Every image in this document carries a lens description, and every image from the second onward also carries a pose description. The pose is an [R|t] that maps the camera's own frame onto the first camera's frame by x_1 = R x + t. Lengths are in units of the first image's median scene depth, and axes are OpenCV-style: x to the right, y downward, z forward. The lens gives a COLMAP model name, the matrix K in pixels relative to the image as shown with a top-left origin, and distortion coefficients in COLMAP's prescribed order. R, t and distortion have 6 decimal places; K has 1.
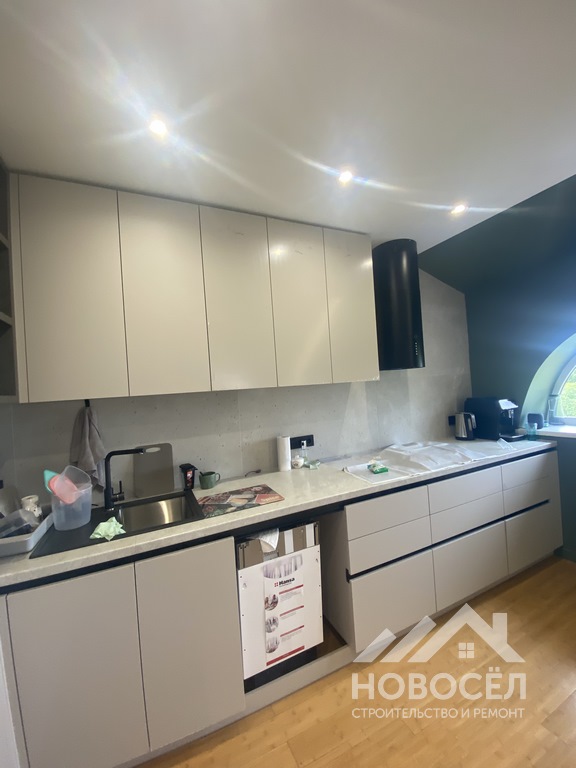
lens RADIAL K [[305.7, 0, 288.0], [0, 305.7, 384.0], [0, 0, 1]] dist [0.002220, -0.013107]
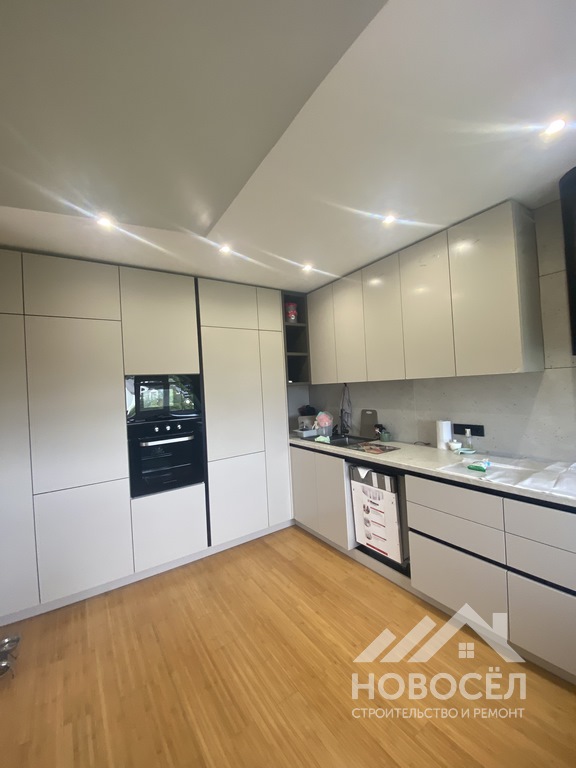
lens RADIAL K [[305.7, 0, 288.0], [0, 305.7, 384.0], [0, 0, 1]] dist [0.002220, -0.013107]
pose [[0.153571, 0.050344, -0.986854, 1.453698], [0.054071, 0.996777, 0.059264, -0.093627], [0.986657, -0.062462, 0.150354, 0.348330]]
